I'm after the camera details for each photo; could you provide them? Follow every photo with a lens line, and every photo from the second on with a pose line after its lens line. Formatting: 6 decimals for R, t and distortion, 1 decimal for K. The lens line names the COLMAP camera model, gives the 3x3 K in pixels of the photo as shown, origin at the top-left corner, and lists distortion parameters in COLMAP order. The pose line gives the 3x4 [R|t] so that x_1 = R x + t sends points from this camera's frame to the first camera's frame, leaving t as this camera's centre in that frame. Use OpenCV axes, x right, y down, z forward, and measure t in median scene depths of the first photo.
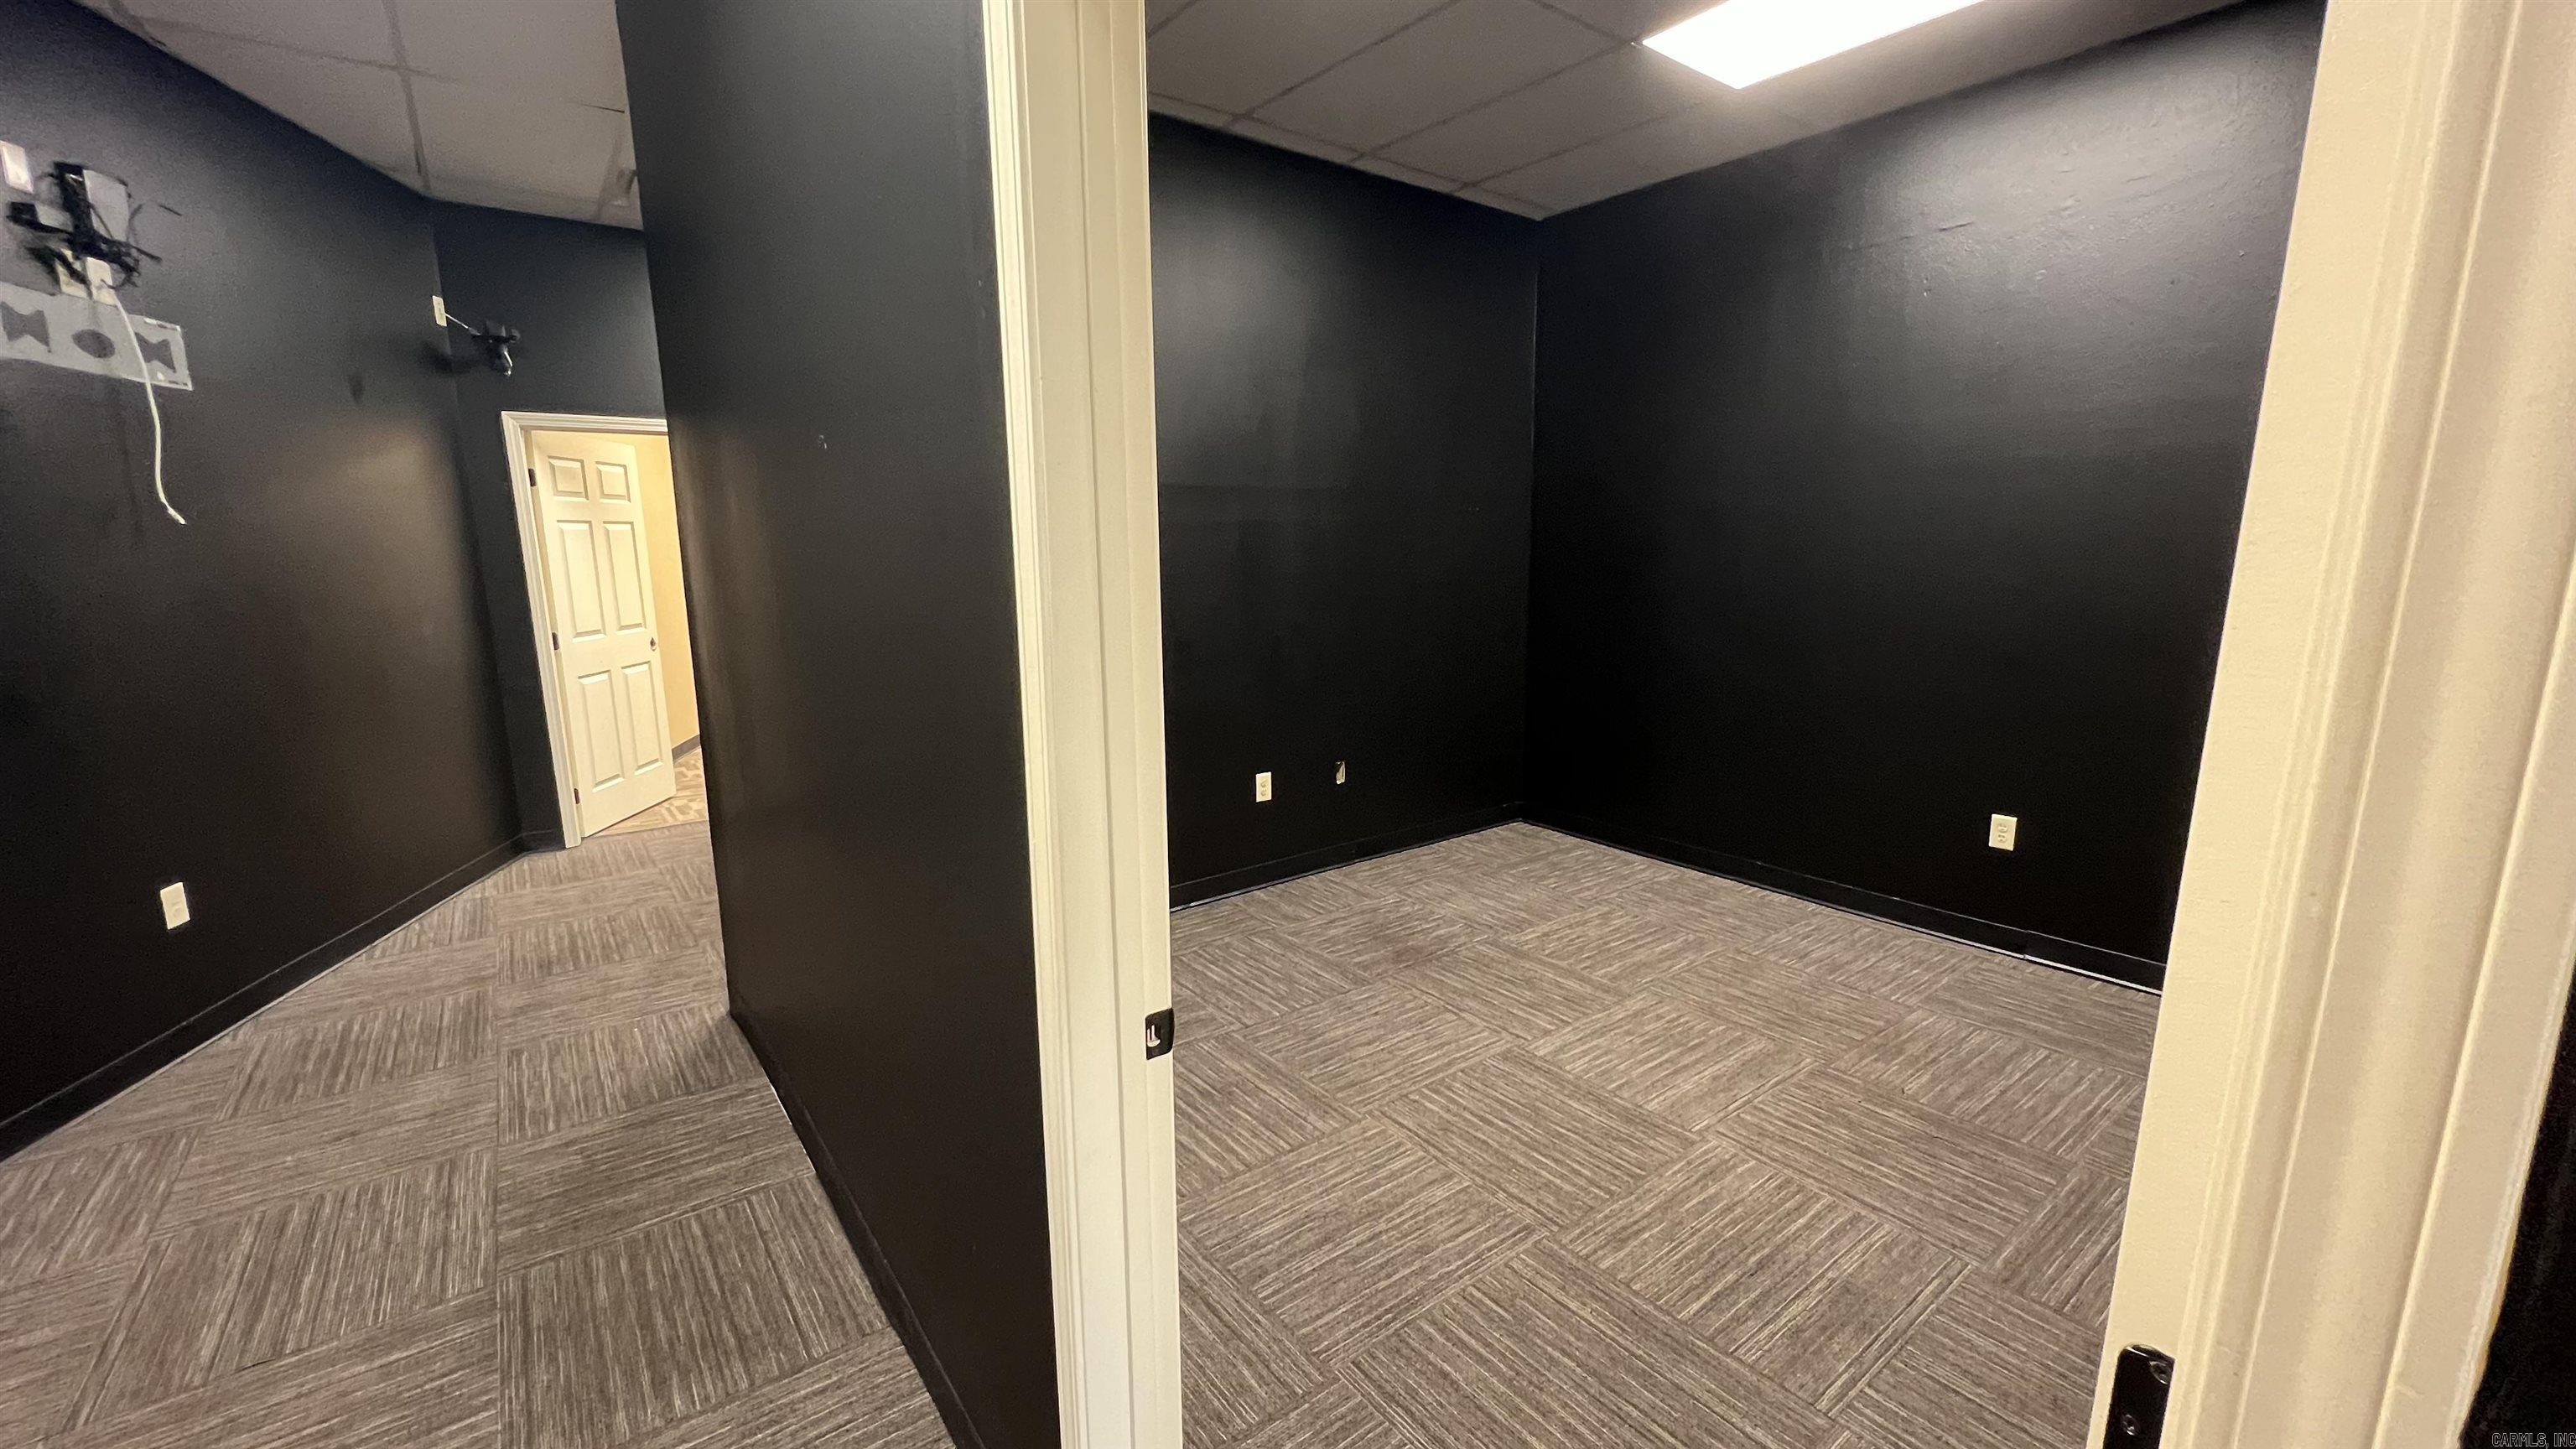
lens RADIAL K [[1028.5, 0, 1285.9], [0, 1028.5, 730.0], [0, 0, 1]] dist [-0.000844, 0.000126]
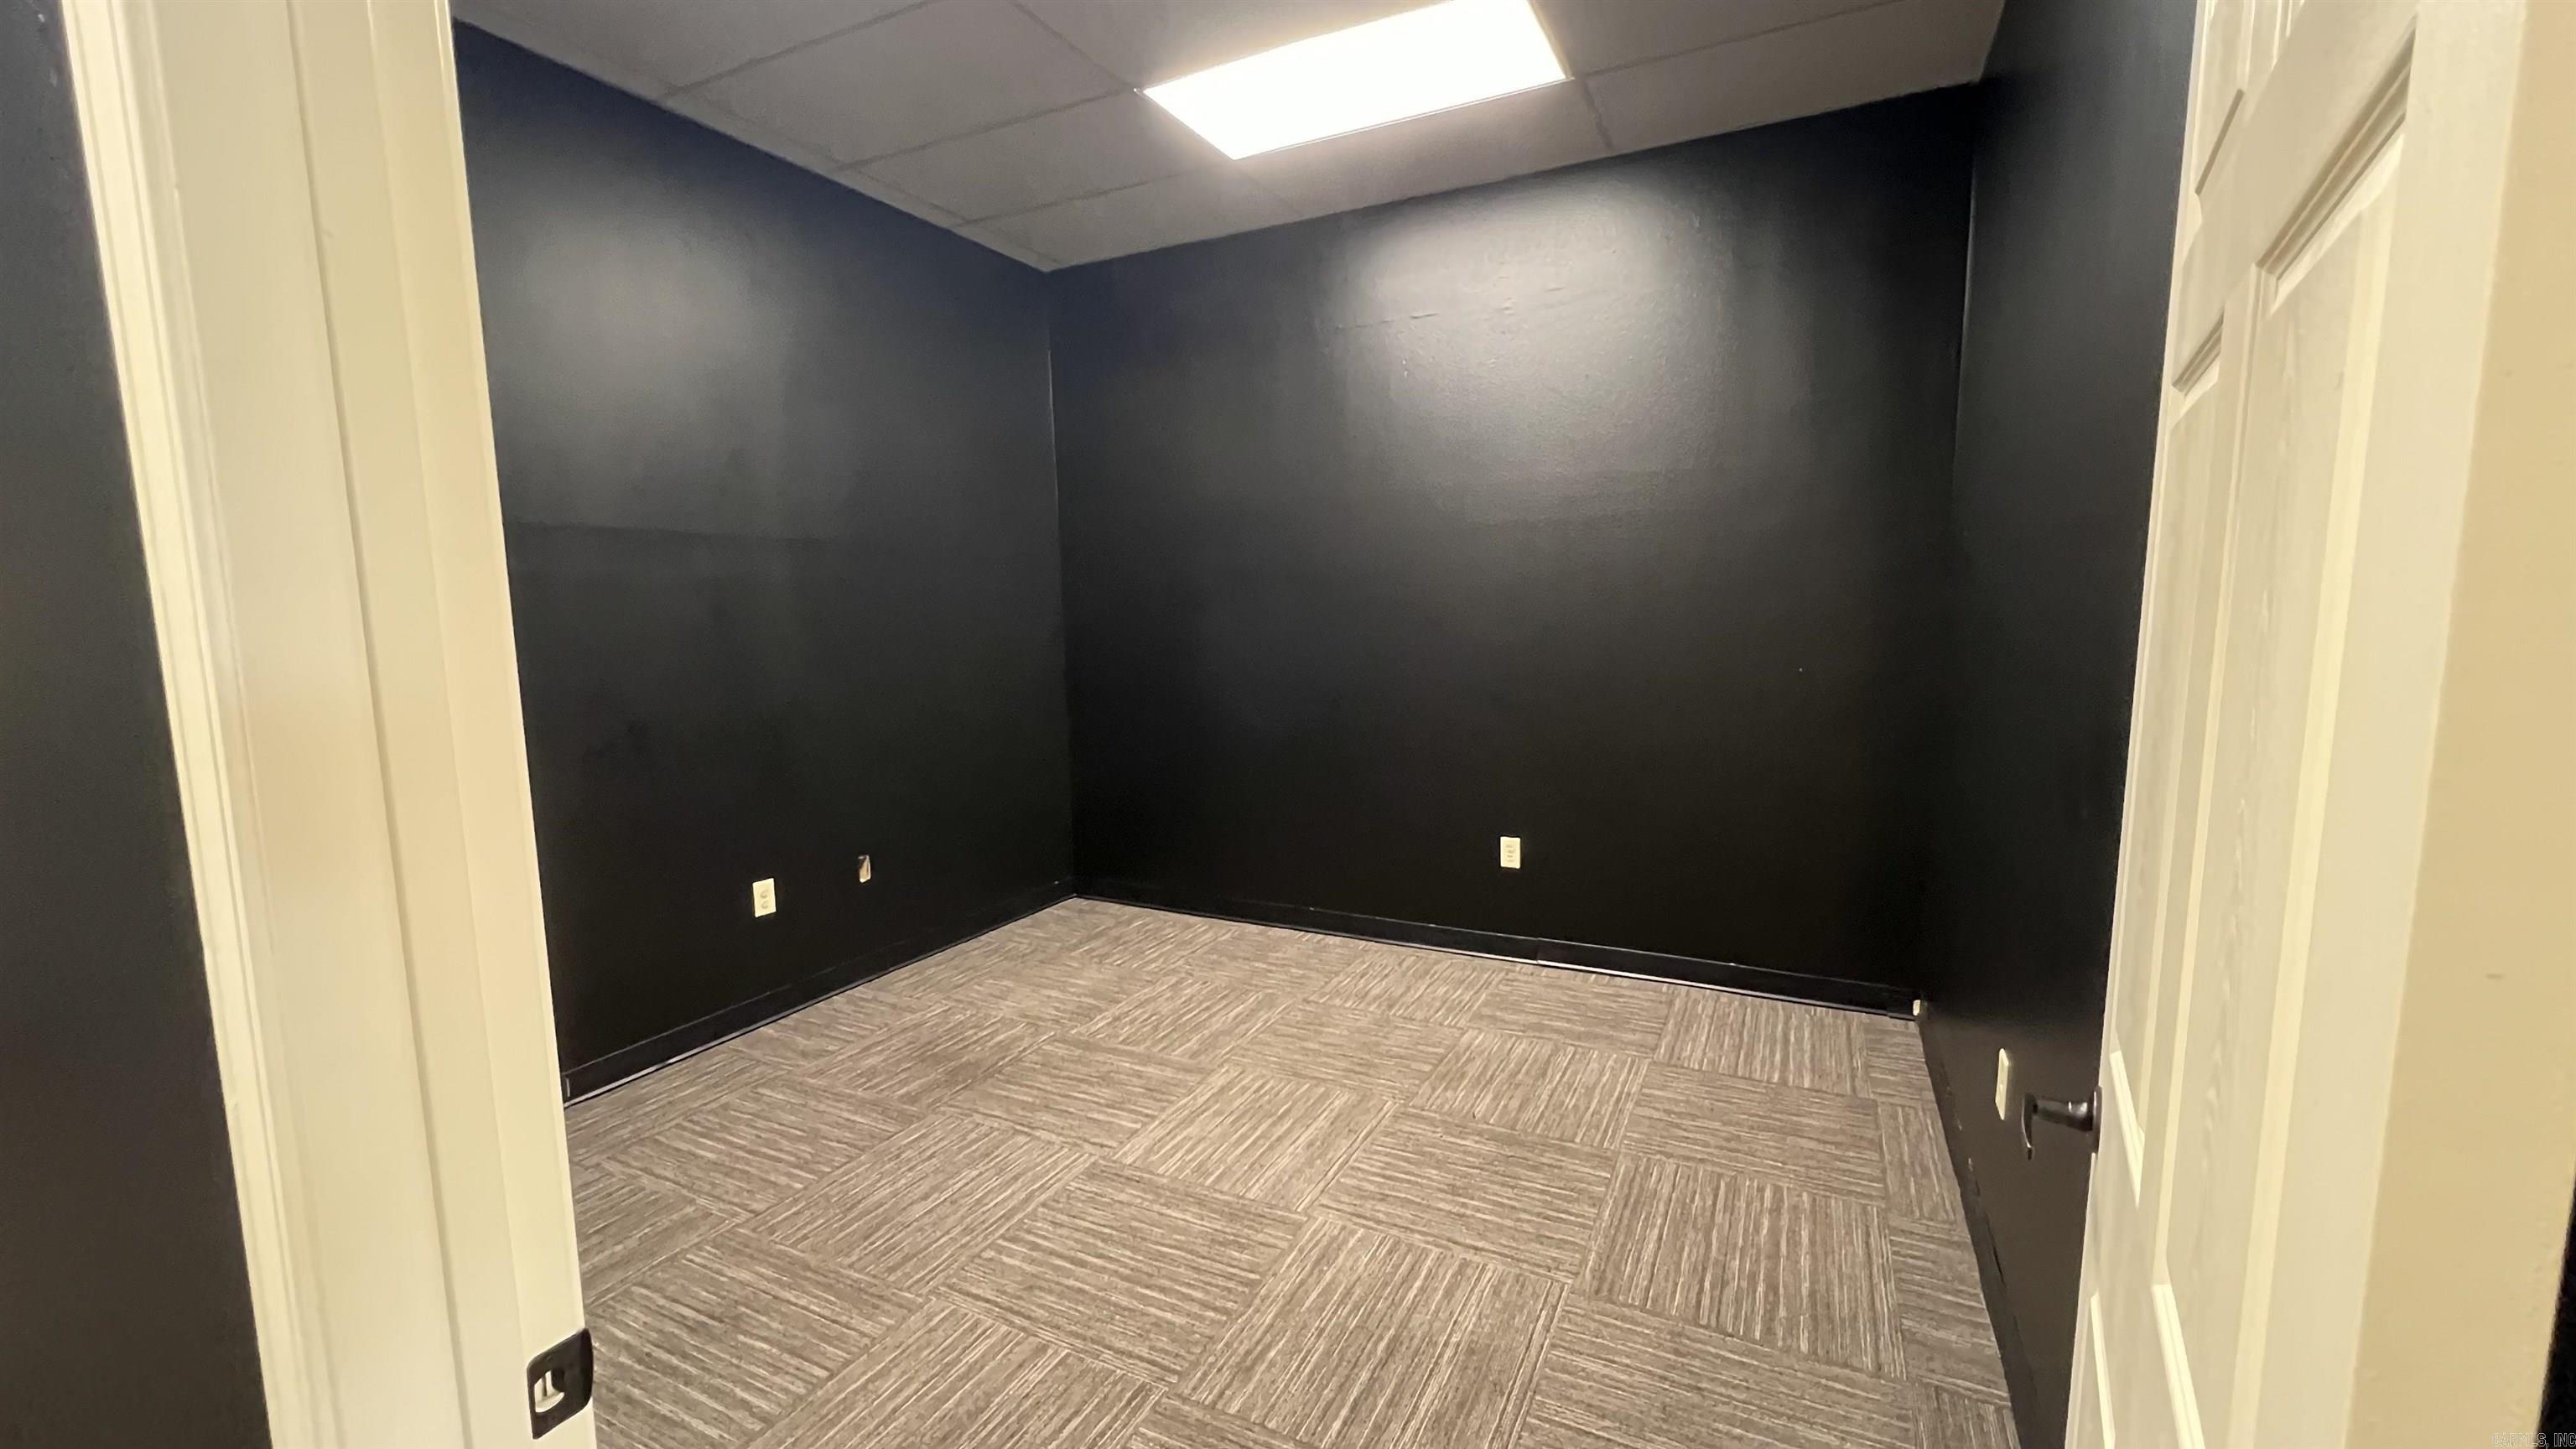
lens RADIAL K [[1028.5, 0, 1289.2], [0, 1028.5, 725.2], [0, 0, 1]] dist [-0.000844, 0.000126]
pose [[0.897411, -0.058125, 0.437350, 0.004458], [0.089876, 0.994582, -0.052237, -0.001033], [-0.431945, 0.086185, 0.897773, 0.105091]]
